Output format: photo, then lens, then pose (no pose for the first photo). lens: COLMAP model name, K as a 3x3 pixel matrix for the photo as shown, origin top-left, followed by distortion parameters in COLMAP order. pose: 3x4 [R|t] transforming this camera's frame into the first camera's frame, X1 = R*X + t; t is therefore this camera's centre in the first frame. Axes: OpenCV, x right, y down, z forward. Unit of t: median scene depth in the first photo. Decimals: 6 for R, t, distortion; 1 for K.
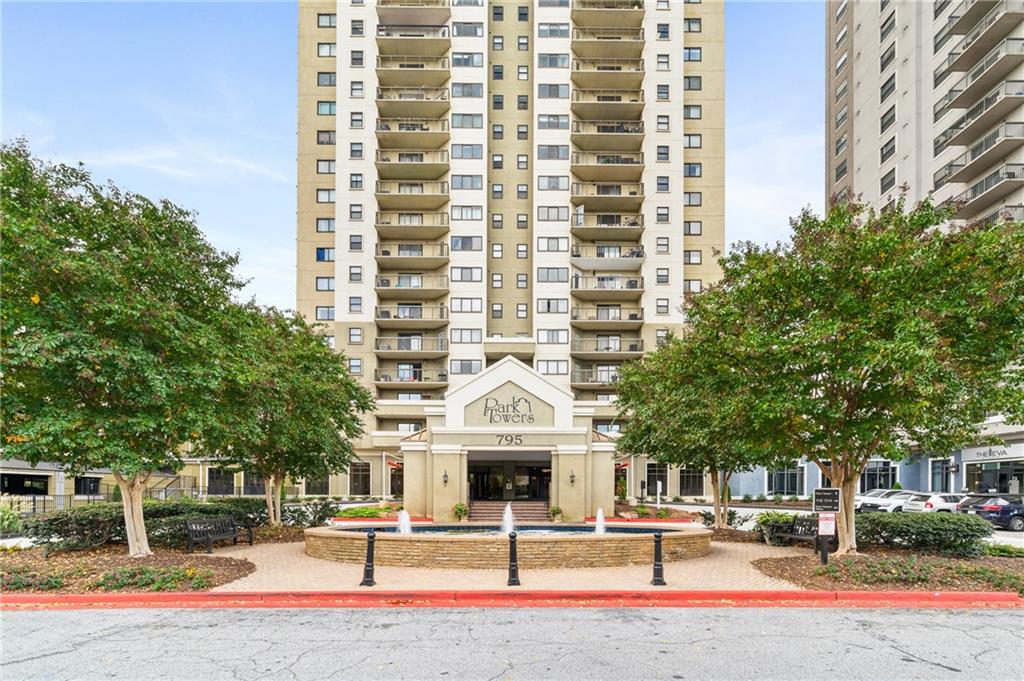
lens RADIAL K [[464.0, 0, 512.0], [0, 464.0, 340.5], [0, 0, 1]] dist [-0.012193, 0.000024]
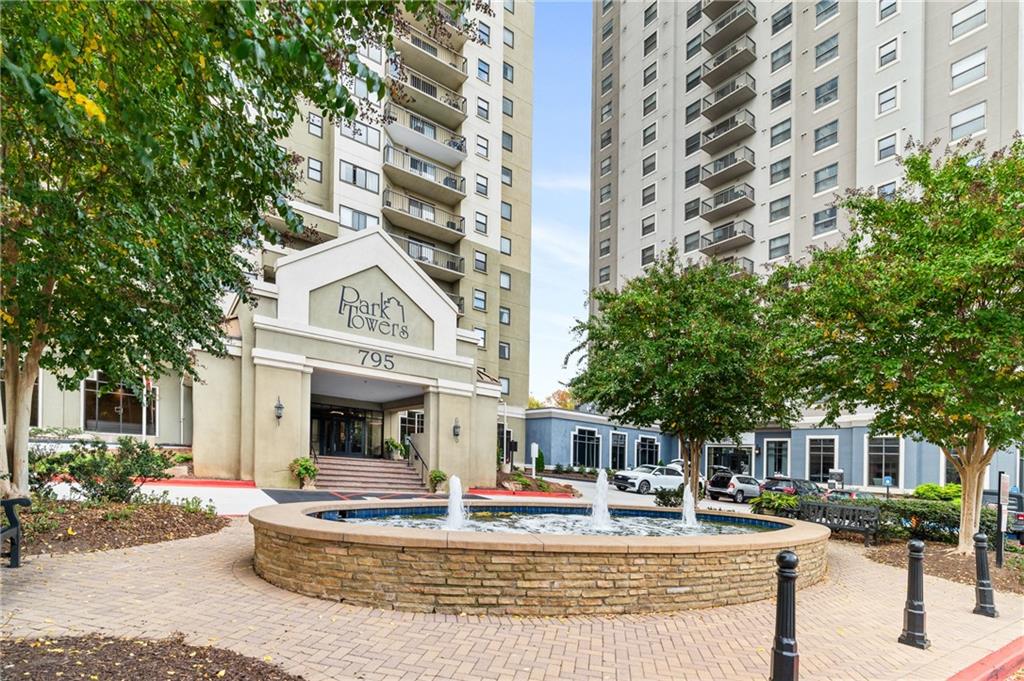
lens RADIAL K [[585.6, 0, 512.0], [0, 585.6, 340.5], [0, 0, 1]] dist [-0.046292, 0.000032]
pose [[0.833492, 0.160678, 0.528653, -0.241531], [-0.227070, 0.971863, 0.062618, 0.093134], [-0.503717, -0.172233, 0.846525, 0.249375]]
